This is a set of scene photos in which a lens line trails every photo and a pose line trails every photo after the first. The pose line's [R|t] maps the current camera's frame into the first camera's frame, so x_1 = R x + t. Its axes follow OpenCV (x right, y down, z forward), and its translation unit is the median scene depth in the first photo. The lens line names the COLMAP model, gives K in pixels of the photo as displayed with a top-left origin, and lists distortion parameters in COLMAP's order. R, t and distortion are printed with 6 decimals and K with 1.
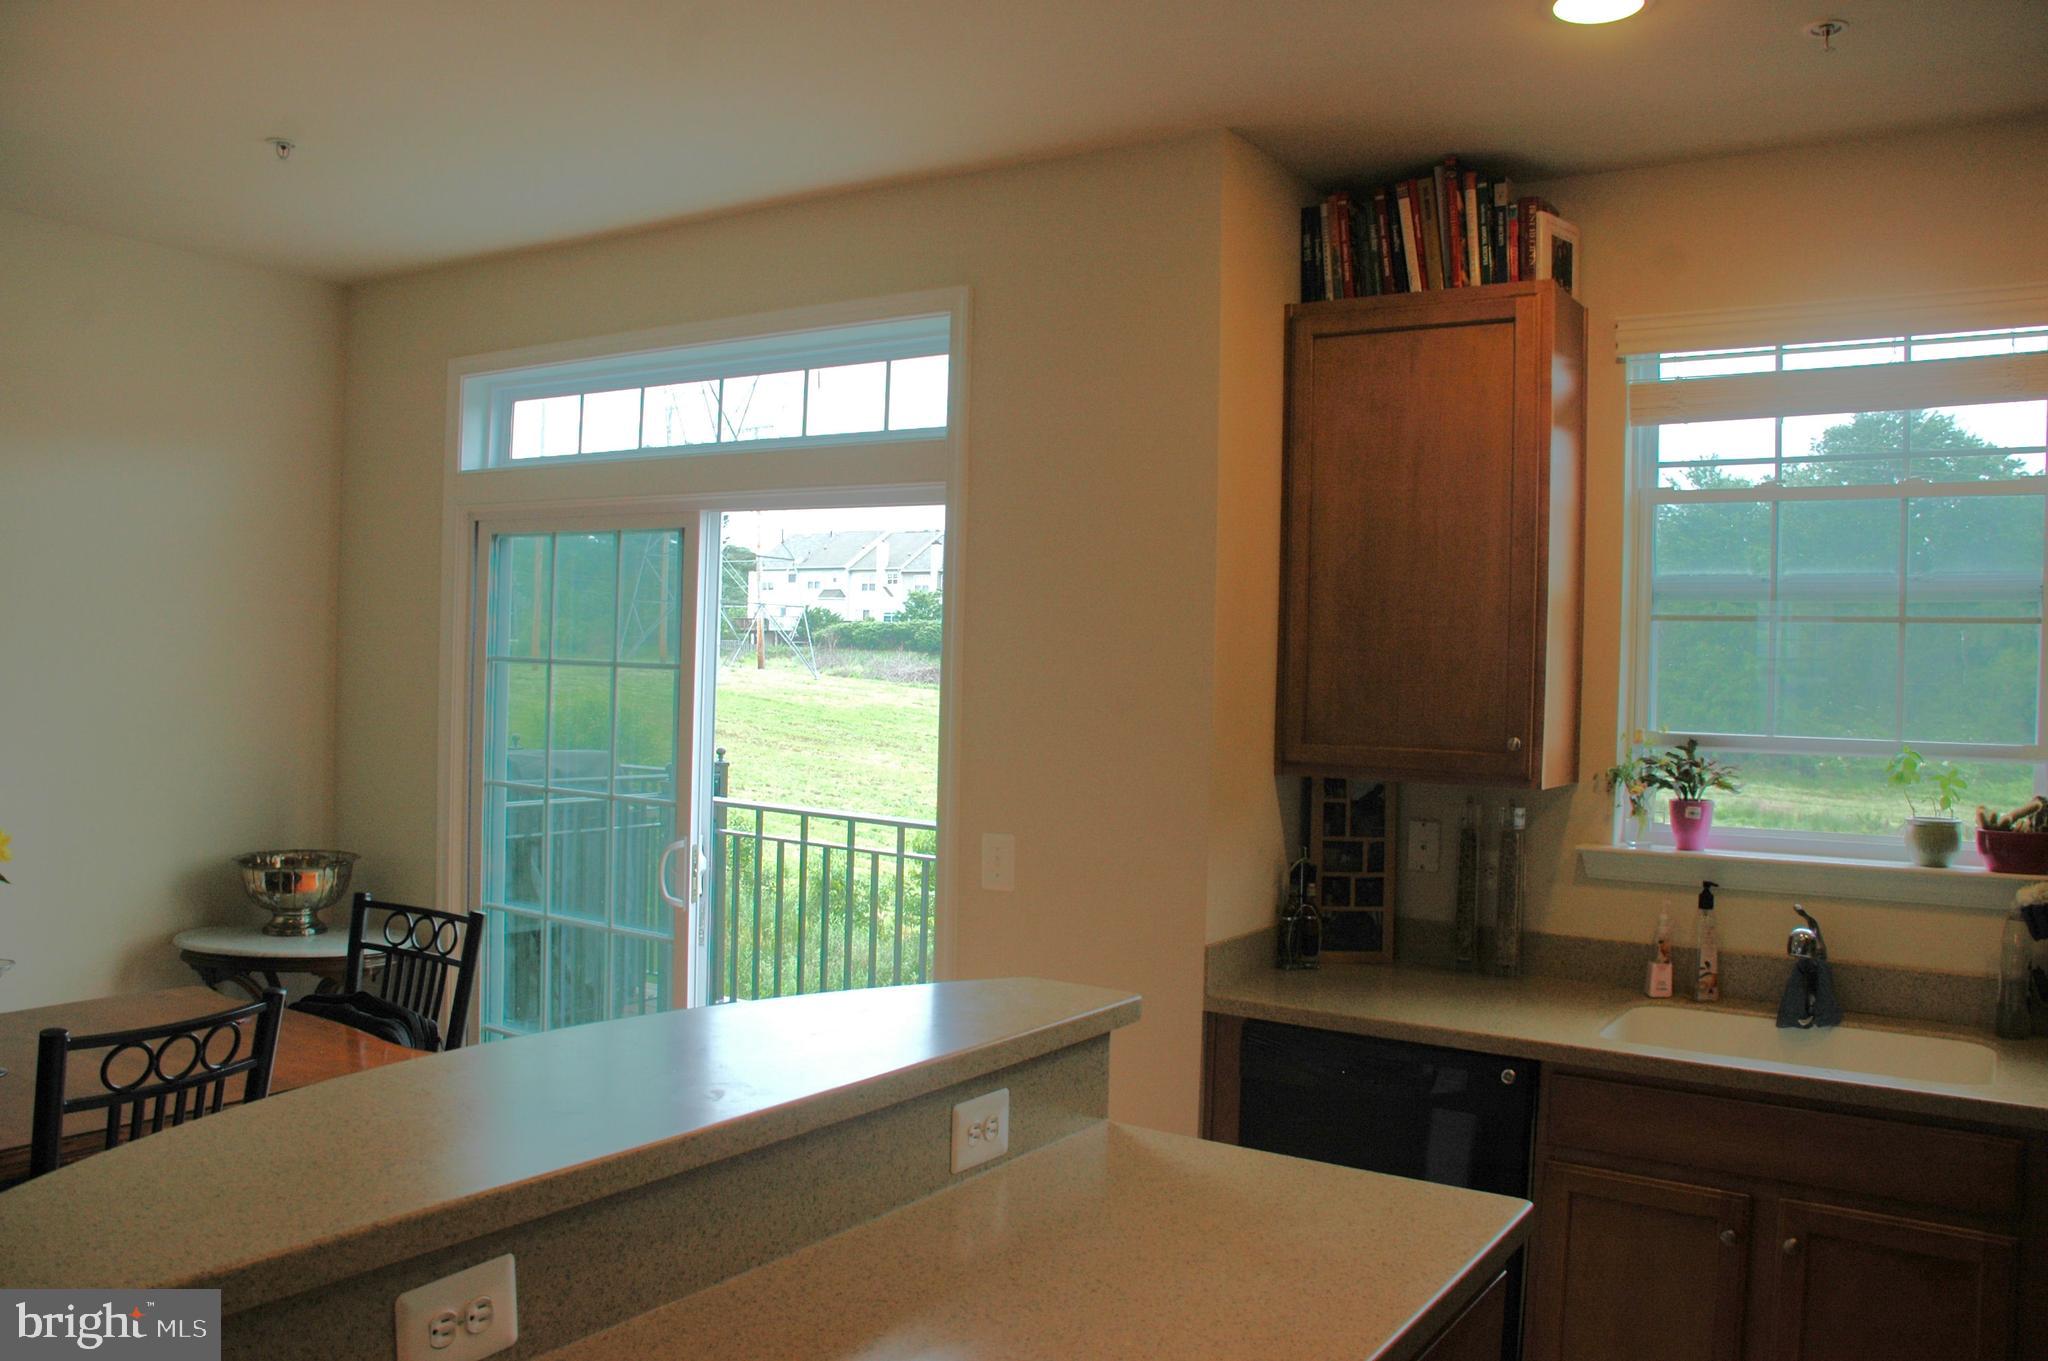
lens RADIAL K [[1681.5, 0, 1016.5], [0, 1681.5, 687.8], [0, 0, 1]] dist [-0.123786, 0.087682]
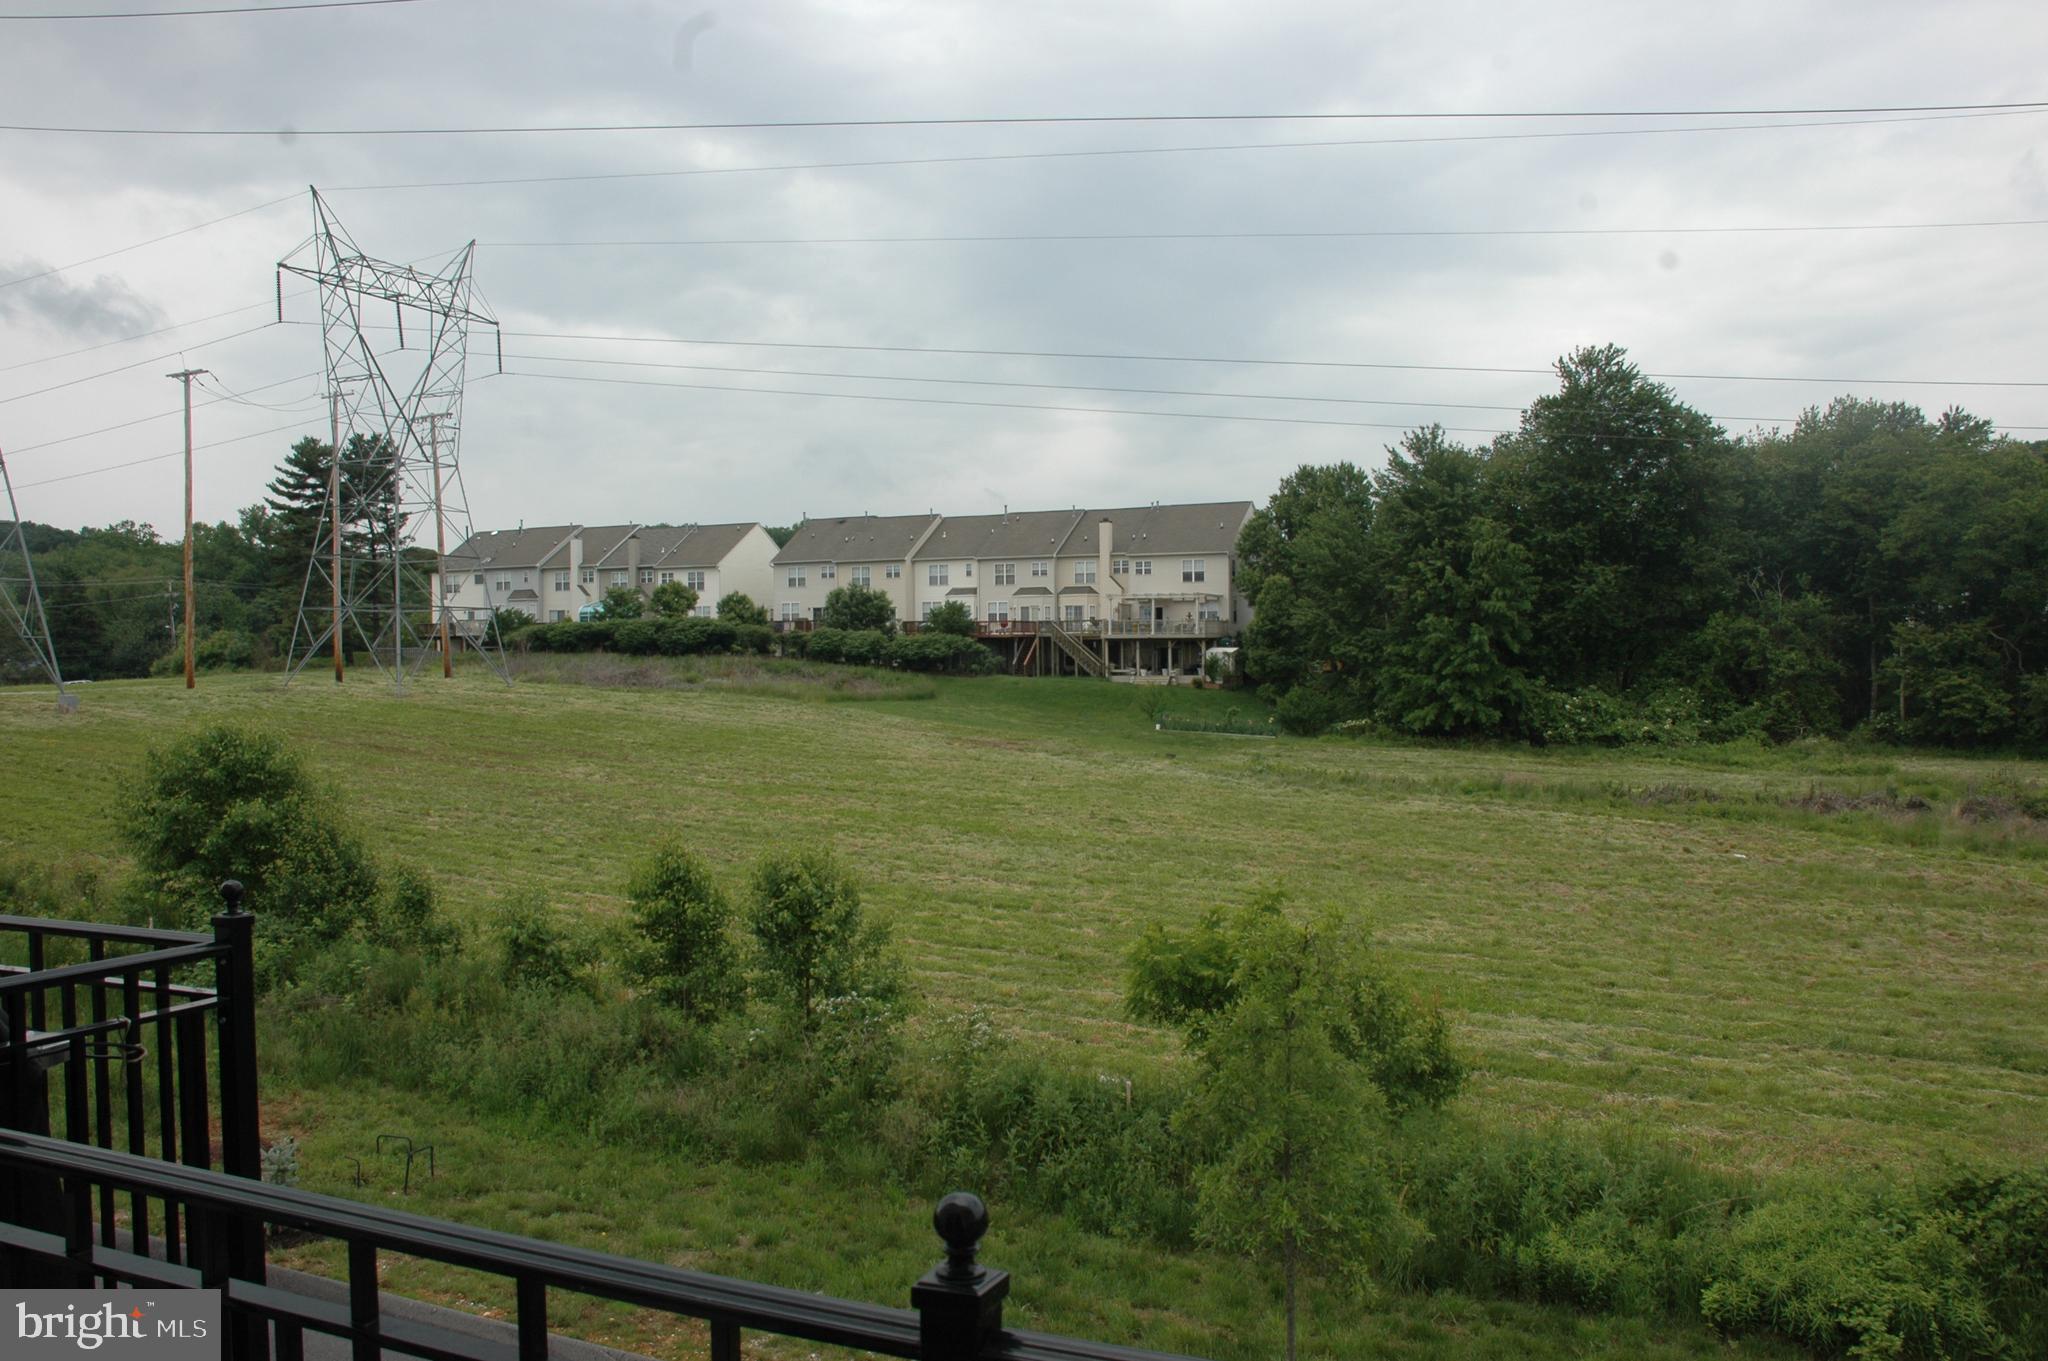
lens RADIAL K [[1681.5, 0, 1016.5], [0, 1681.5, 687.8], [0, 0, 1]] dist [-0.123786, 0.087682]
pose [[0.983845, -0.038830, 0.174761, -0.018875], [0.038132, 0.999246, 0.007356, -0.002175], [-0.174915, -0.000574, 0.984583, 0.209083]]
